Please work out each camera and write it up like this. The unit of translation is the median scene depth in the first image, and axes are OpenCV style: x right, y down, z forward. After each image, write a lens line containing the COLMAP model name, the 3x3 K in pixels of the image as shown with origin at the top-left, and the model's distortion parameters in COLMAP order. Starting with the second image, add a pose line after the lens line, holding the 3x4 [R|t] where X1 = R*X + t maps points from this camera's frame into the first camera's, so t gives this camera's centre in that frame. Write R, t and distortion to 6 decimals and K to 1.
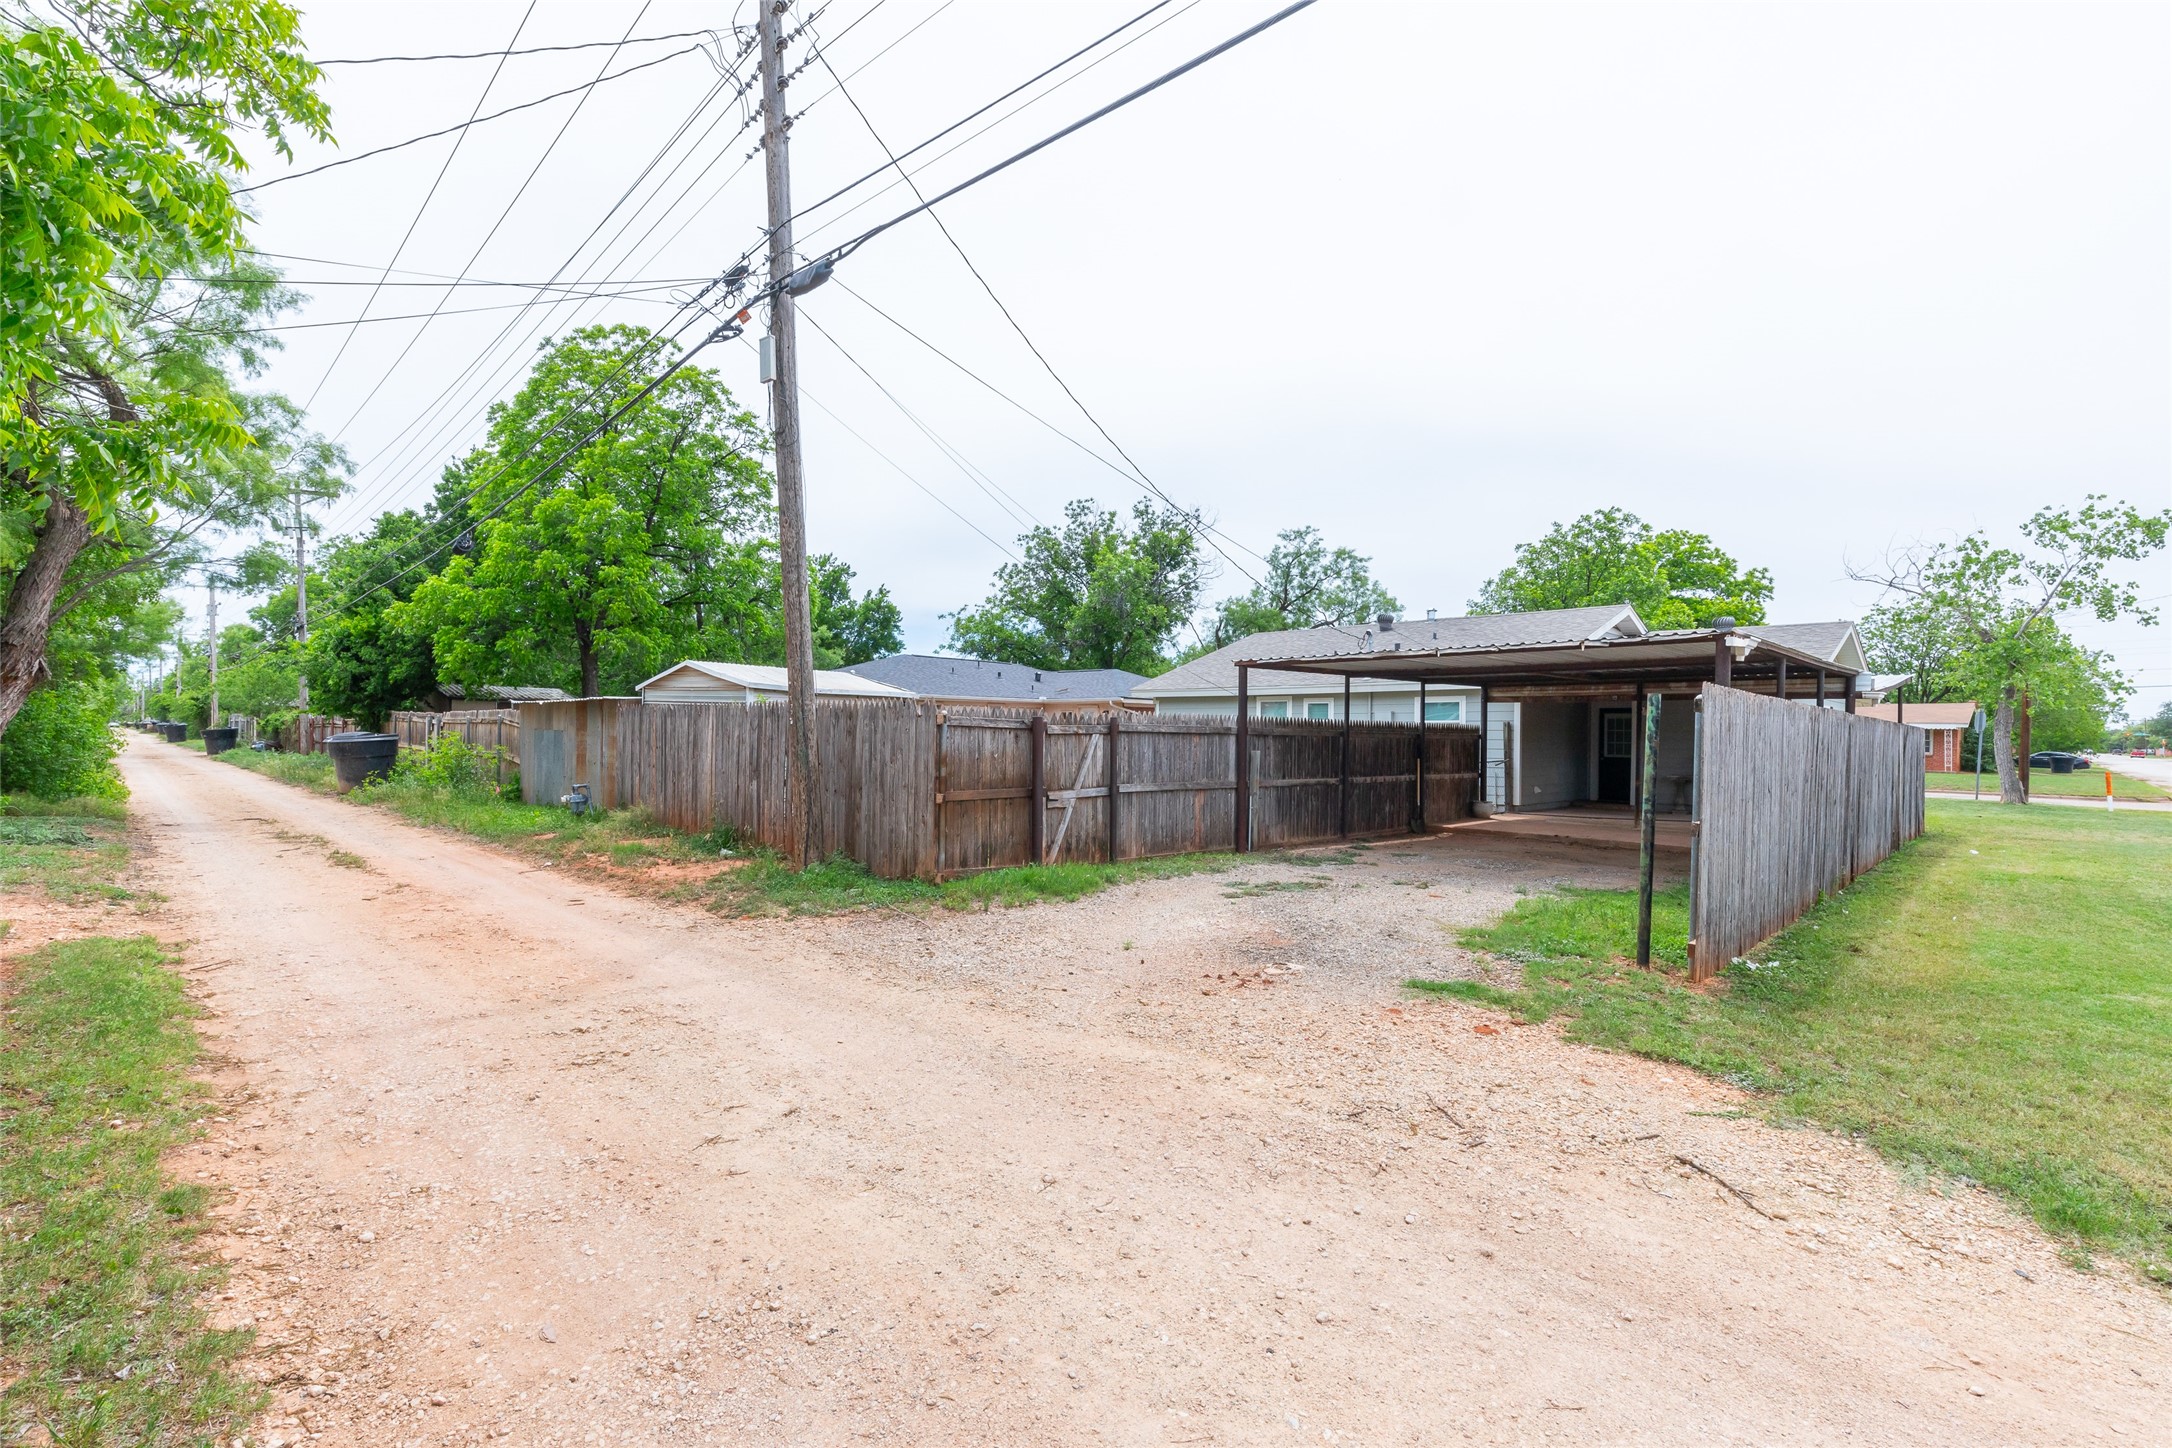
lens RADIAL K [[972.0, 0, 1071.3], [0, 972.0, 737.3], [0, 0, 1]] dist [0.008267, -0.000396]
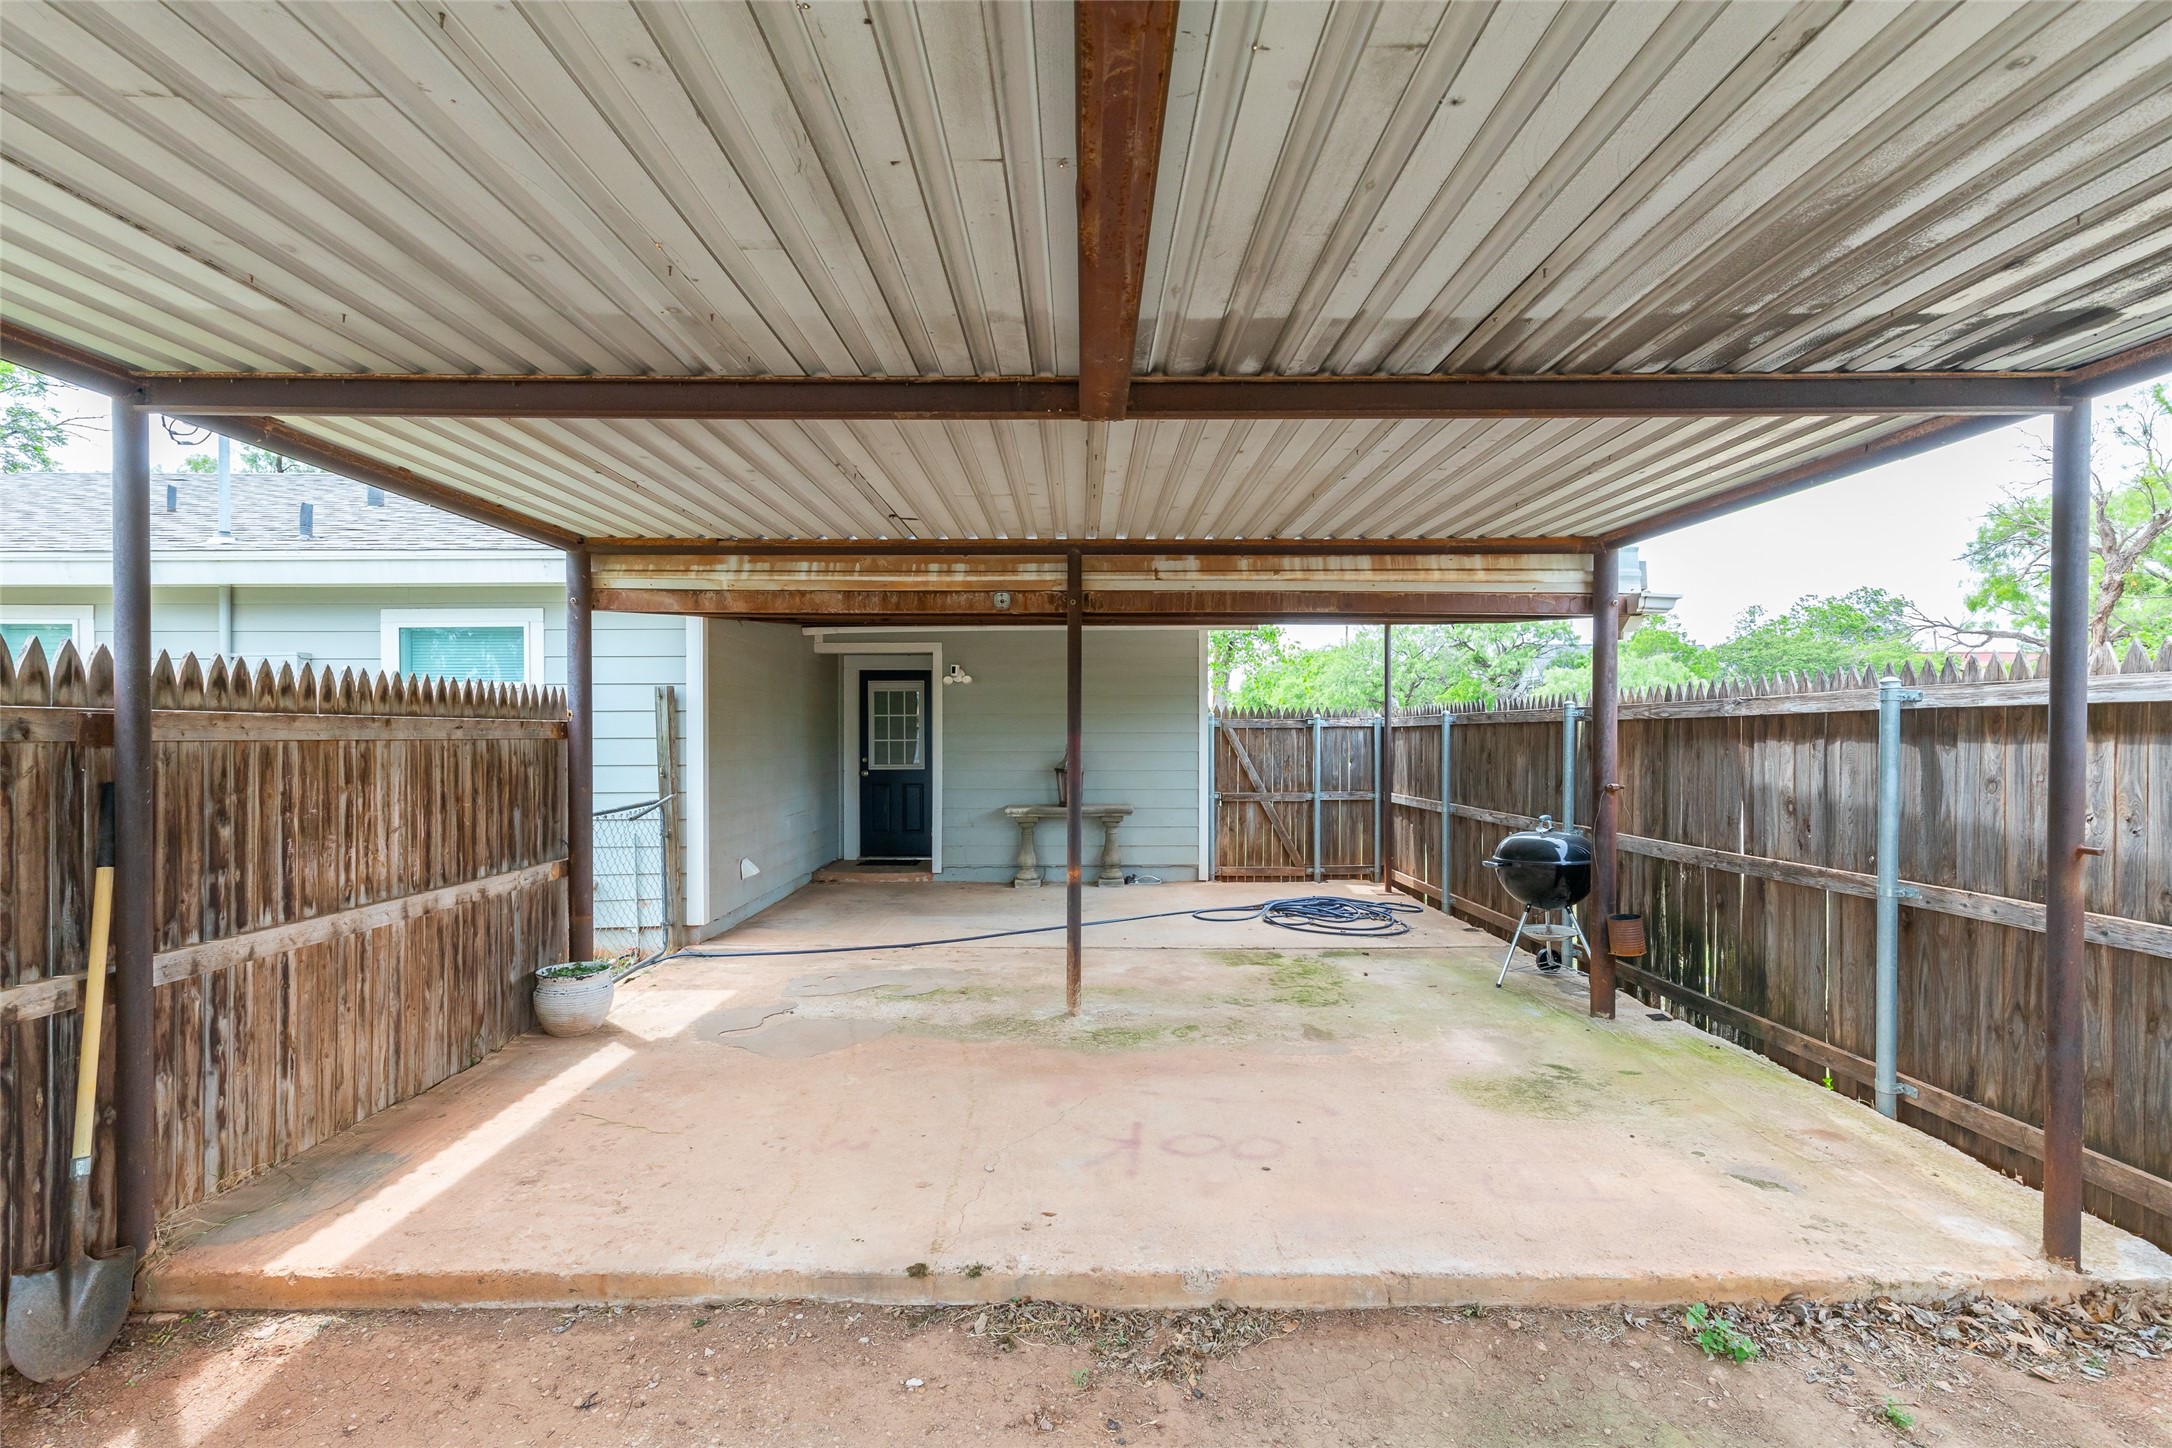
lens RADIAL K [[972.0, 0, 1087.0], [0, 972.0, 737.8], [0, 0, 1]] dist [0.008267, -0.000396]
pose [[0.683345, -0.014710, 0.729947, 0.287902], [0.009752, 0.999892, 0.011020, 0.000136], [-0.730030, -0.000412, 0.683415, 0.634126]]
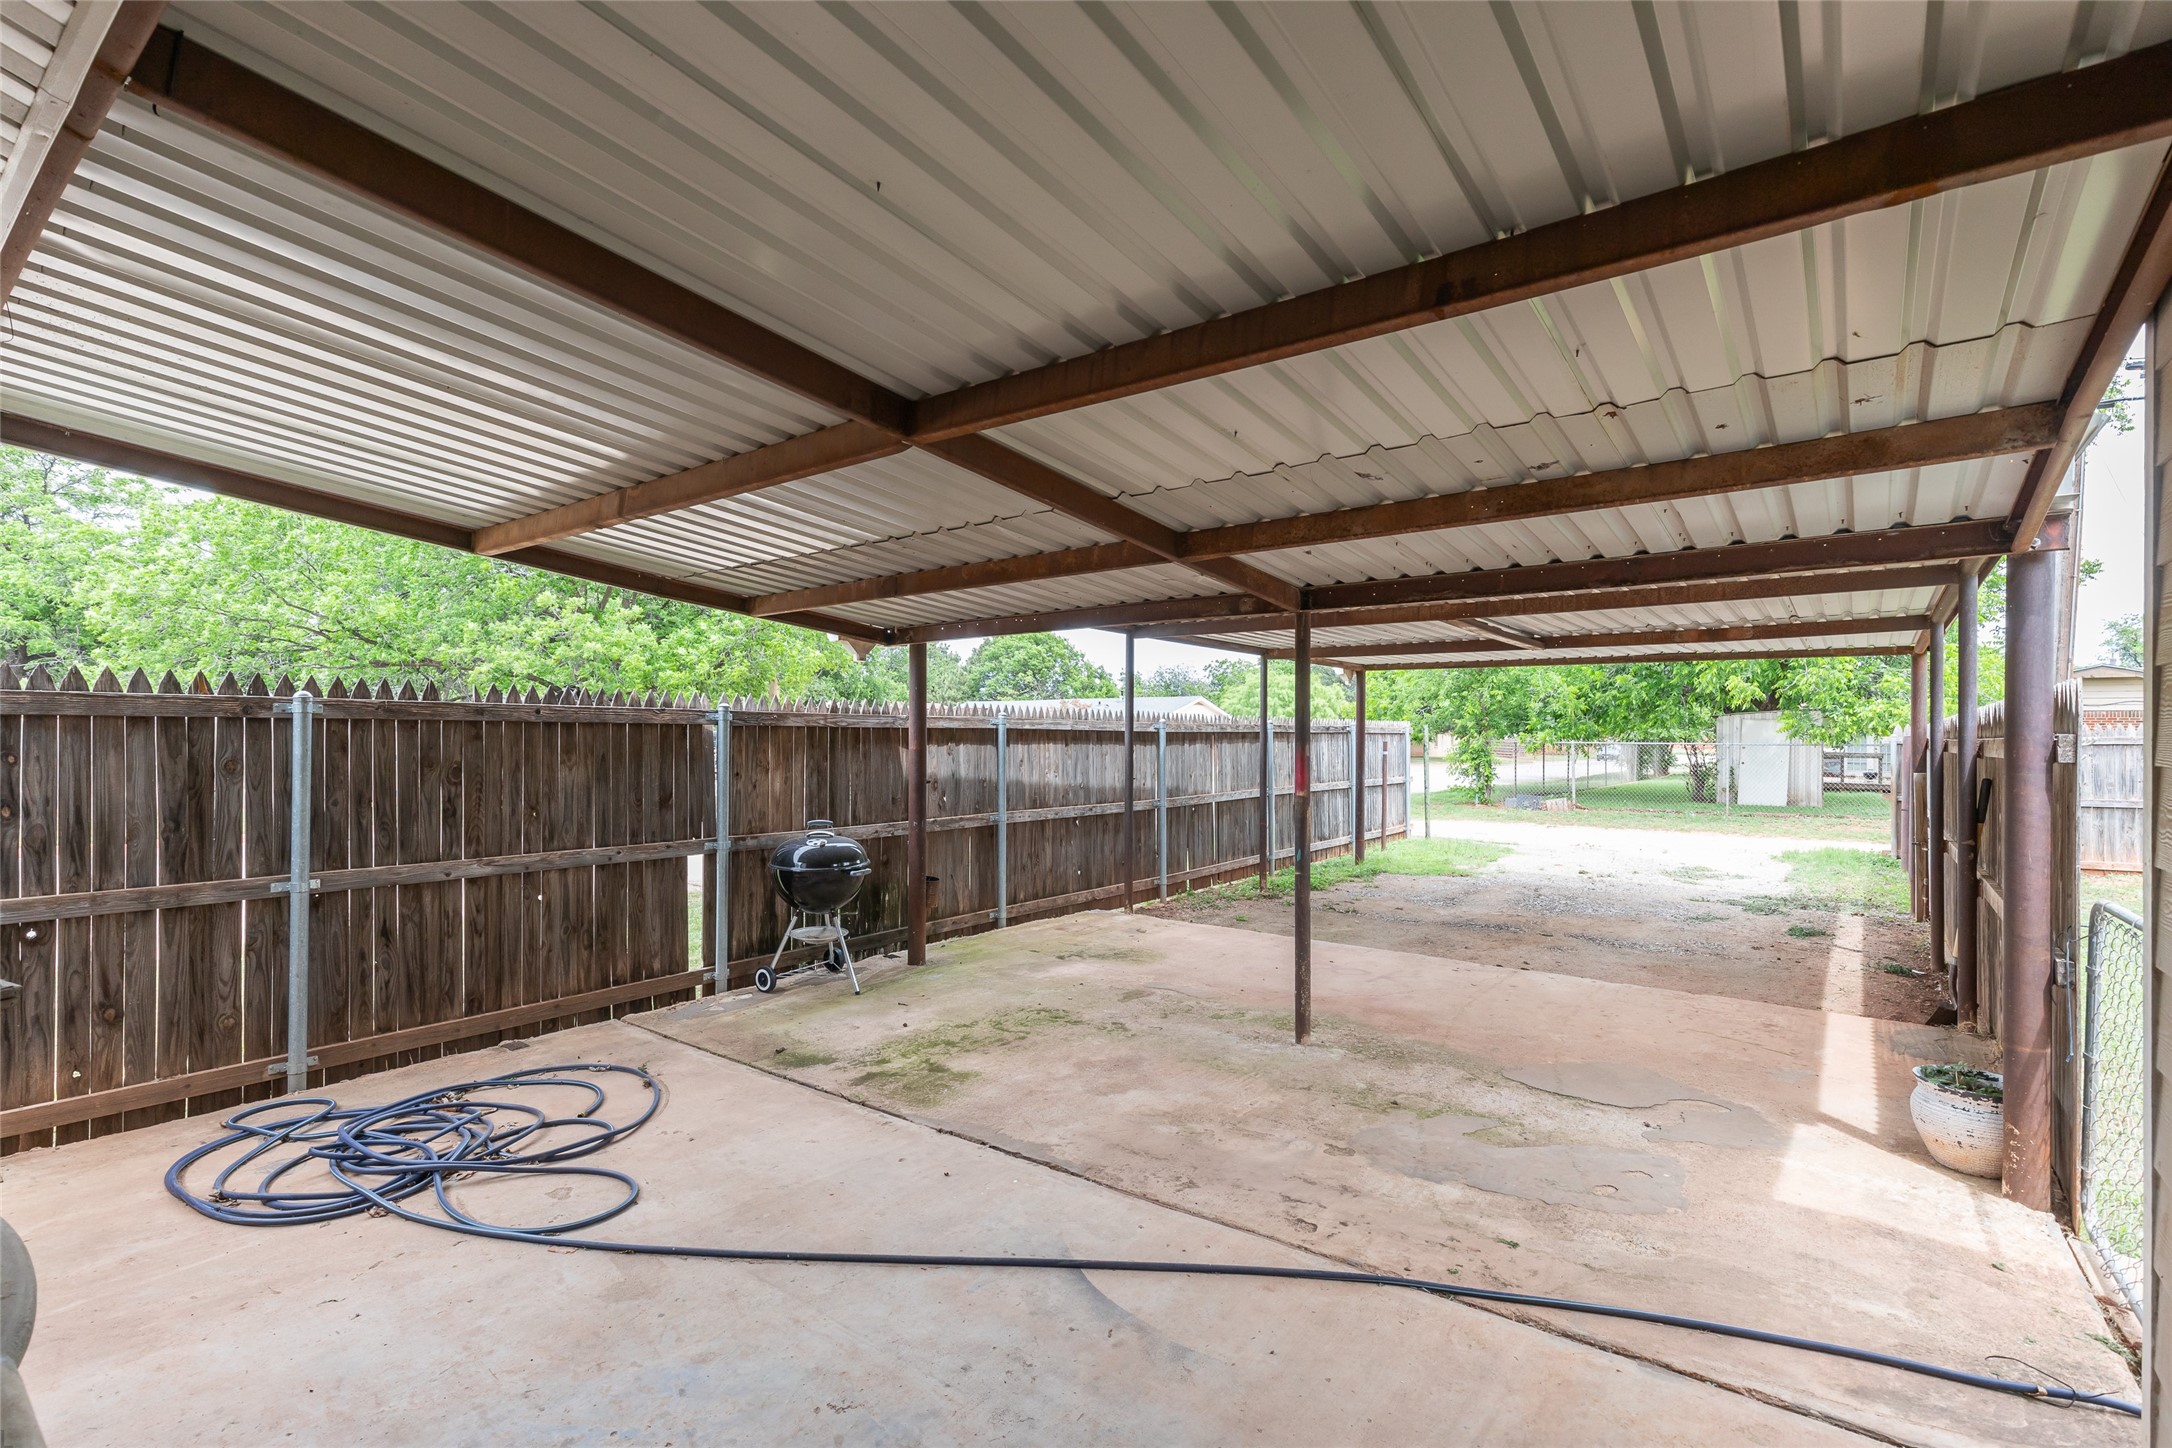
lens RADIAL K [[972.0, 0, 1086.2], [0, 972.0, 737.2], [0, 0, 1]] dist [0.008267, -0.000396]
pose [[-0.990136, -0.020368, -0.138621, 0.588746], [-0.020827, 0.999781, 0.001860, 0.000341], [0.138553, 0.004729, -0.990344, 1.086513]]
